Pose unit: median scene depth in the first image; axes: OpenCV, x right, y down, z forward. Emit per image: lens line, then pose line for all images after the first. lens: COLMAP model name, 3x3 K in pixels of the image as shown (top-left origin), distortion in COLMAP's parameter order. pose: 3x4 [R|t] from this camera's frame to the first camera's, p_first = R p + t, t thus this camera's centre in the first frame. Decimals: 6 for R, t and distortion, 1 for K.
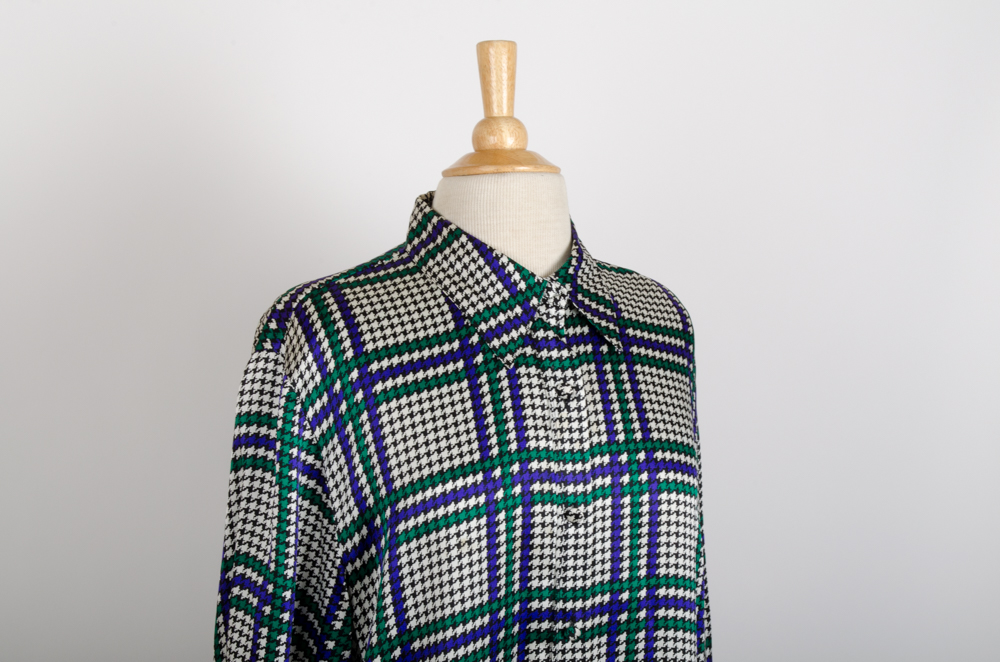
lens RADIAL K [[2238.8, 0, 500.0], [0, 2238.8, 335.2], [0, 0, 1]] dist [0.034448, 0.000000]
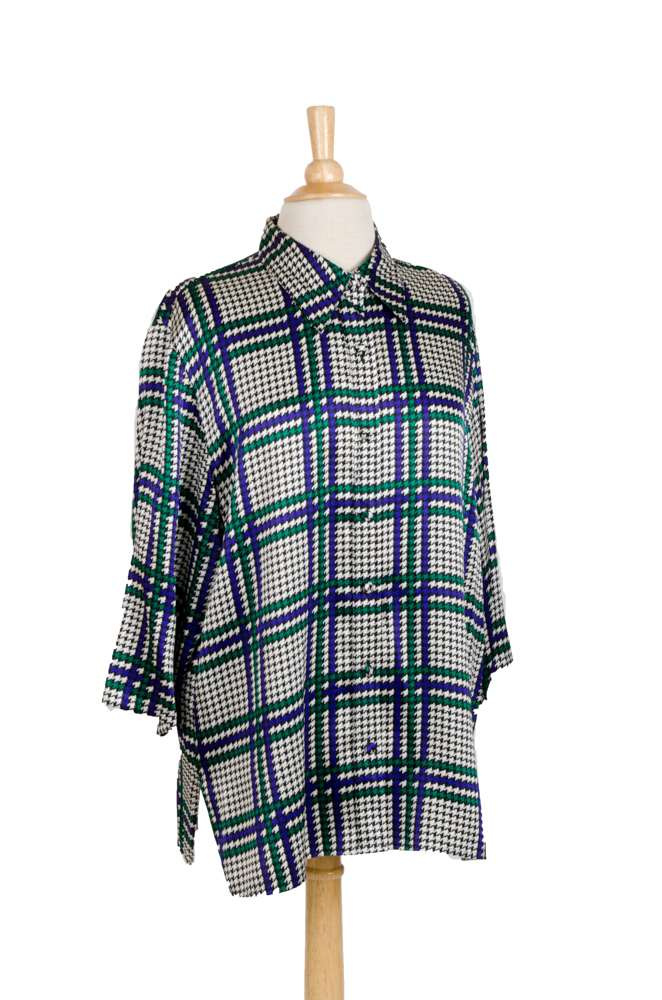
lens RADIAL K [[2238.8, 0, 329.6], [0, 2238.8, 496.5], [0, 0, 1]] dist [0.034448, 0.000000]
pose [[0.988915, -0.006742, -0.148331, 0.222825], [0.012947, 0.999079, 0.040912, 0.060673], [0.147919, -0.042379, 0.988091, -0.435152]]
